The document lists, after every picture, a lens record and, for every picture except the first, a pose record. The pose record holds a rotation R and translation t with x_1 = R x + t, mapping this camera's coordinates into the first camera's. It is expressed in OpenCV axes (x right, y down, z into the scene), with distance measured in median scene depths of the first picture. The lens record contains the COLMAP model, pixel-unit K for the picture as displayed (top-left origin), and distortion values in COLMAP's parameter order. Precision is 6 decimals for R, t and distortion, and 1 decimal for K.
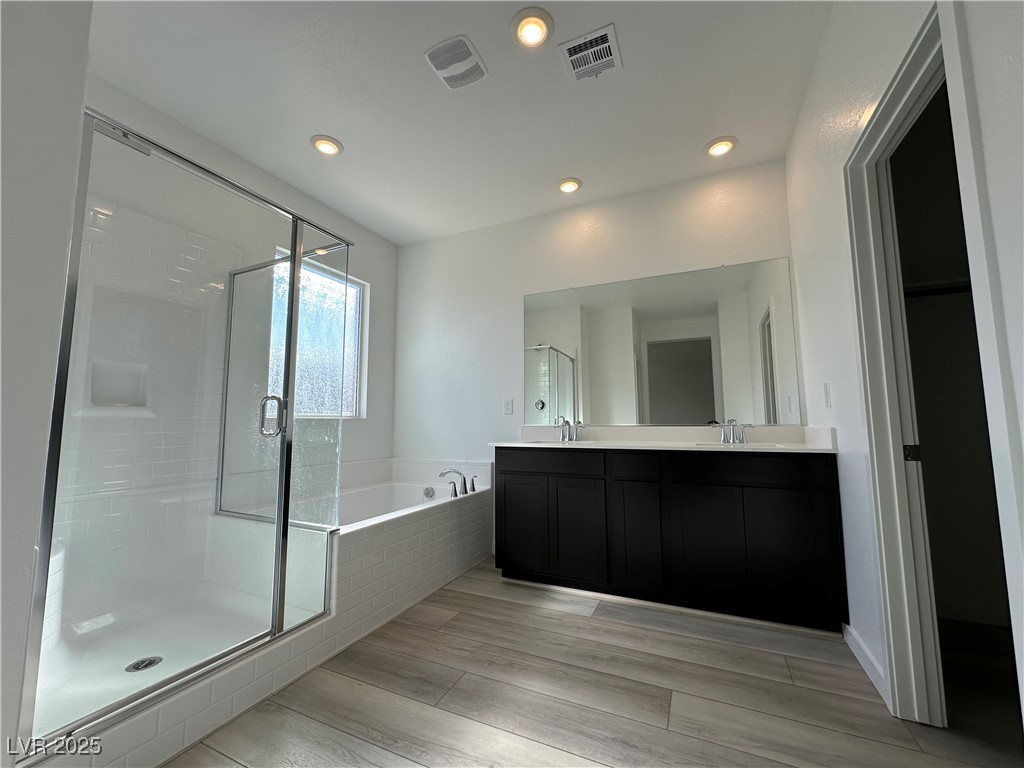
lens RADIAL K [[407.6, 0, 512.7], [0, 407.6, 383.4], [0, 0, 1]] dist [0.000690, 0.000221]
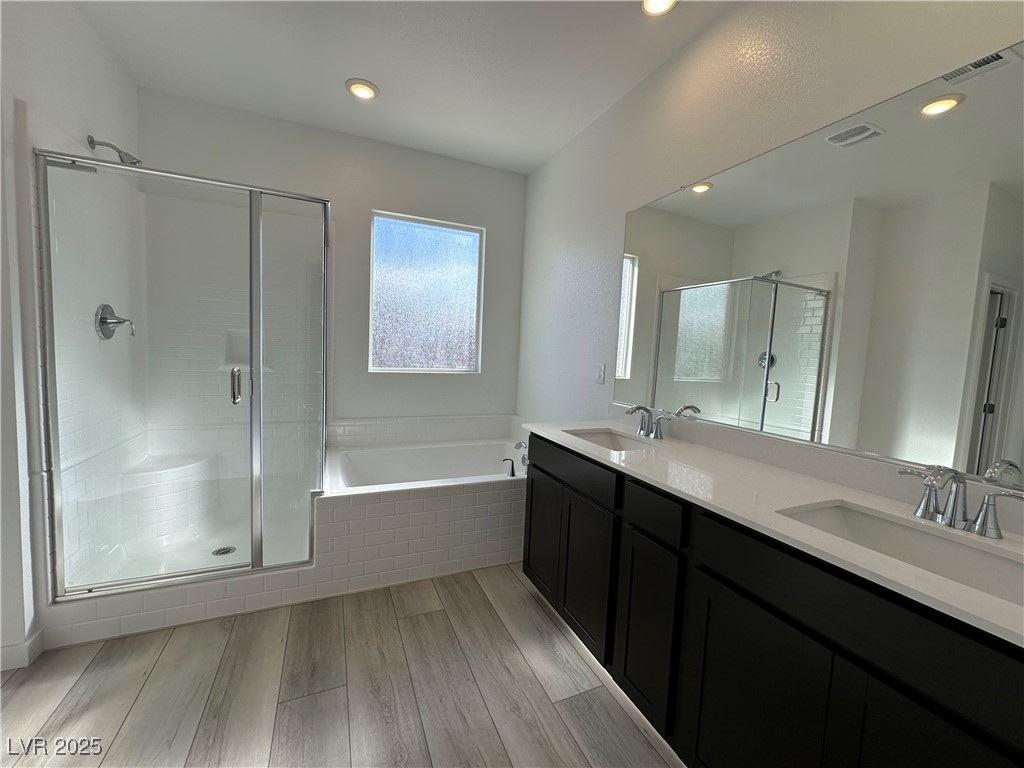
lens RADIAL K [[407.6, 0, 513.9], [0, 407.6, 382.2], [0, 0, 1]] dist [0.000690, 0.000221]
pose [[0.759269, 0.087236, -0.644903, 0.334970], [0.015922, 0.988188, 0.152419, -0.041659], [0.650582, -0.125995, 0.748912, 0.319272]]
